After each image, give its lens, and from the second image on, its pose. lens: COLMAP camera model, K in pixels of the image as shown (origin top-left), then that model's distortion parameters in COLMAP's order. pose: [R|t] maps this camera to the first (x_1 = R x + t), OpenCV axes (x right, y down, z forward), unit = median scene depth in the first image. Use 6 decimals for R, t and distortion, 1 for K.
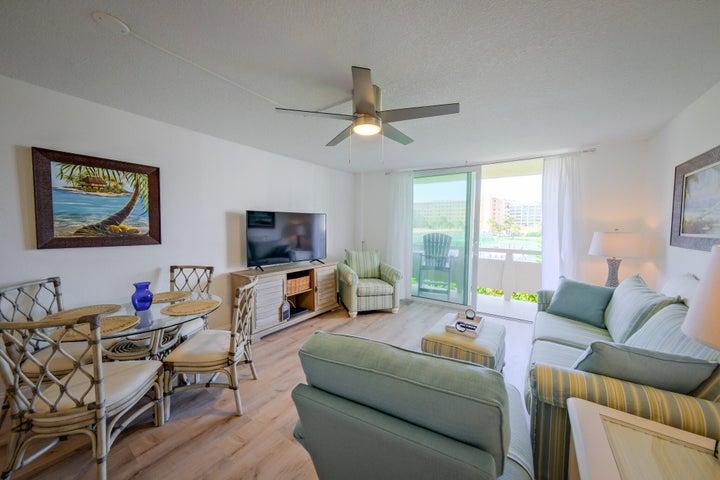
lens RADIAL K [[256.1, 0, 360.0], [0, 256.1, 240.0], [0, 0, 1]] dist [0.000750, 0.000349]
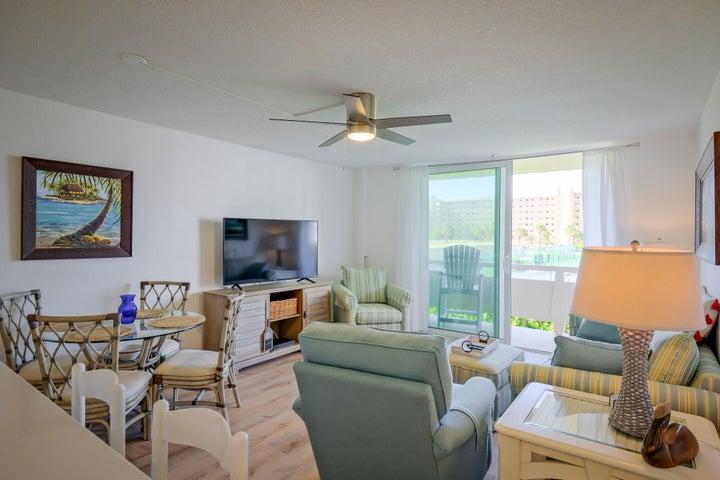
lens RADIAL K [[394.6, 0, 360.0], [0, 394.6, 240.0], [0, 0, 1]] dist [0.044543, -0.055728]
pose [[0.999809, -0.002147, -0.019430, 0.038548], [0.001239, 0.998910, -0.046651, 0.024151], [0.019509, 0.046618, 0.998722, -0.367709]]
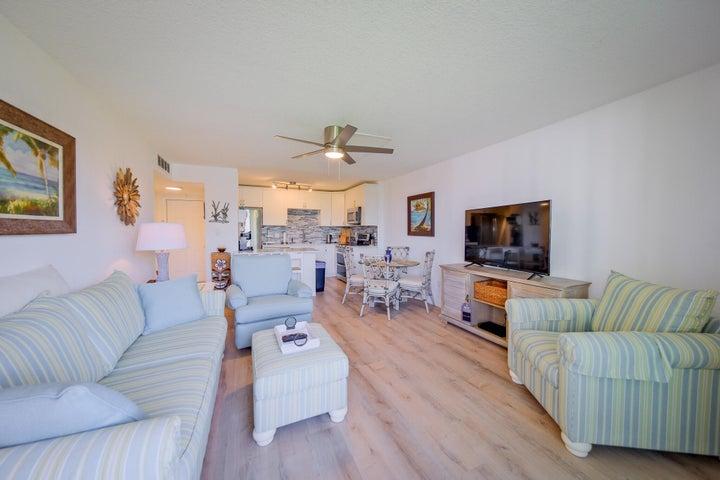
lens RADIAL K [[256.1, 0, 360.0], [0, 256.1, 240.0], [0, 0, 1]] dist [0.000750, 0.000349]
pose [[-0.517578, 0.019275, -0.855419, 0.948003], [-0.055528, 0.996882, 0.056061, -0.028716], [0.853832, 0.076516, -0.514894, 1.493213]]
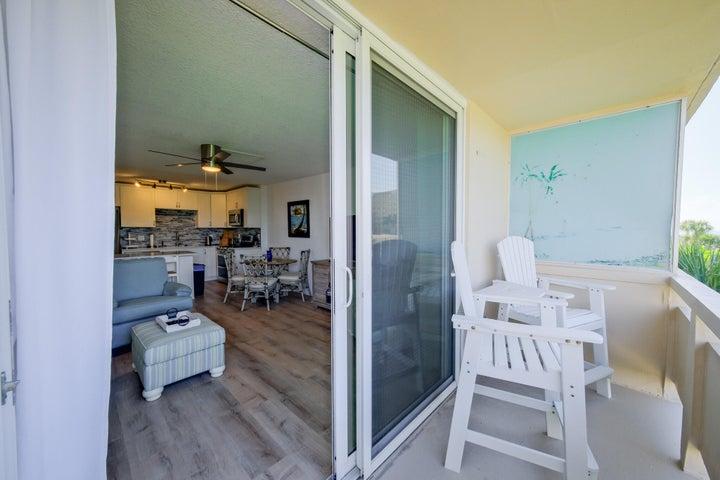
lens RADIAL K [[269.7, 0, 361.2], [0, 269.7, 240.9], [0, 0, 1]] dist [0.001068, 0.000462]
pose [[-0.150549, 0.028728, -0.988185, 1.275829], [-0.056155, 0.997715, 0.037560, -0.061779], [0.987006, 0.061146, -0.148592, 1.757834]]
